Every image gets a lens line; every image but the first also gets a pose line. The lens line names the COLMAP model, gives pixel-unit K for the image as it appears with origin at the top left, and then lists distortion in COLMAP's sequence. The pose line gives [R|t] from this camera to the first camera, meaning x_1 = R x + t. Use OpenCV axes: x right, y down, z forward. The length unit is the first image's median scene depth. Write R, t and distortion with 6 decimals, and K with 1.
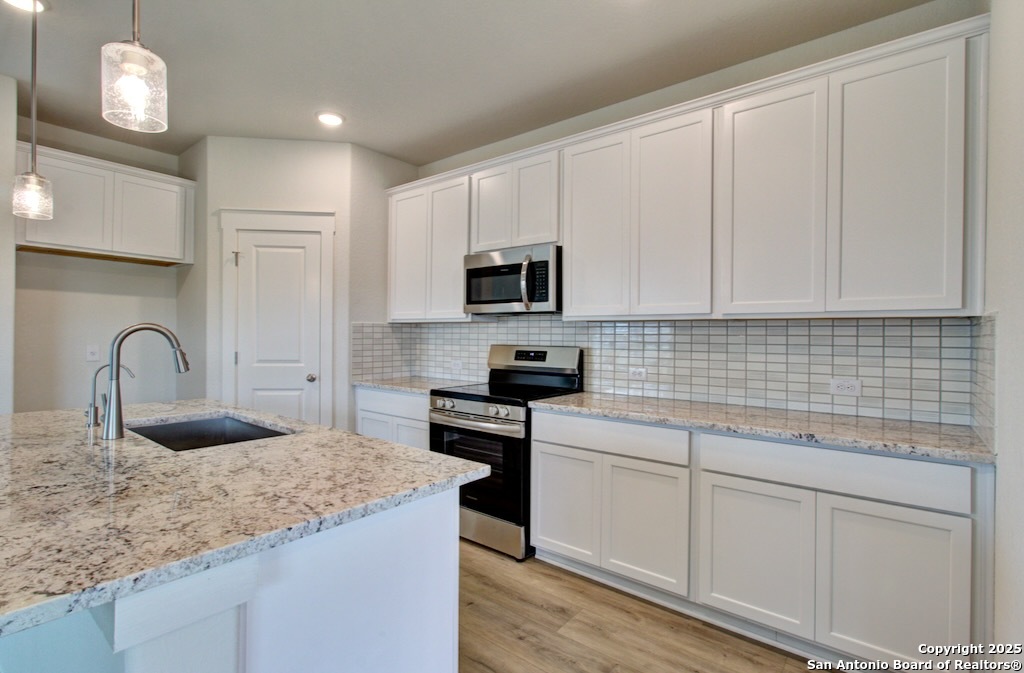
lens RADIAL K [[465.0, 0, 510.1], [0, 465.0, 333.4], [0, 0, 1]] dist [-0.000729, 0.000509]
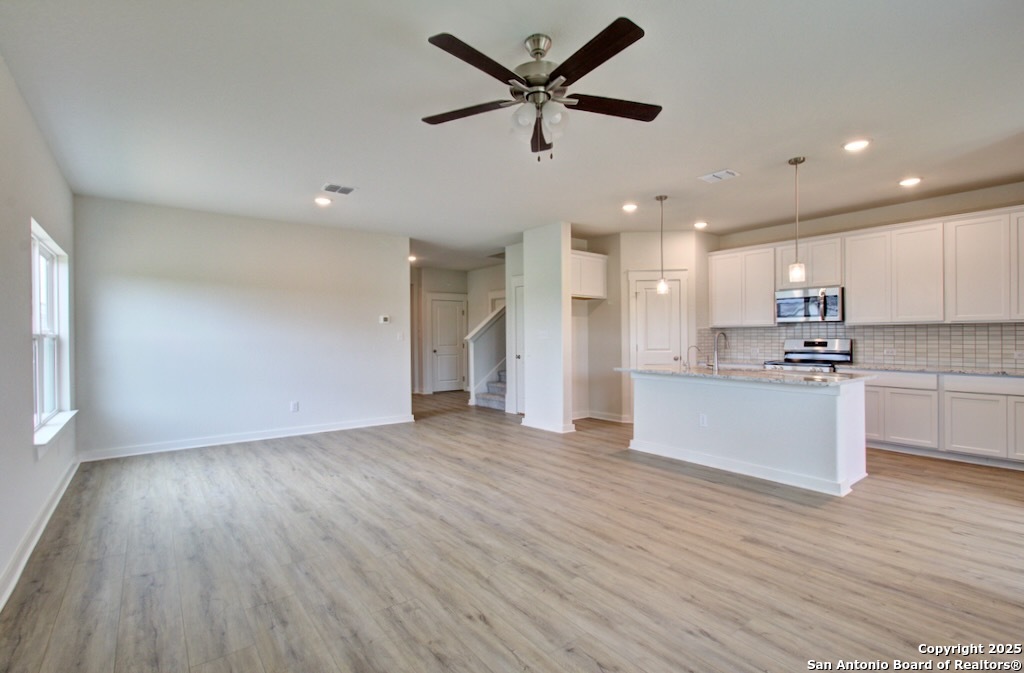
lens RADIAL K [[465.0, 0, 510.1], [0, 465.0, 333.4], [0, 0, 1]] dist [-0.000729, 0.000509]
pose [[0.973233, -0.015263, -0.229313, -0.804750], [0.014628, 0.999883, -0.004465, -0.005230], [0.229354, 0.000991, 0.973343, -1.207335]]
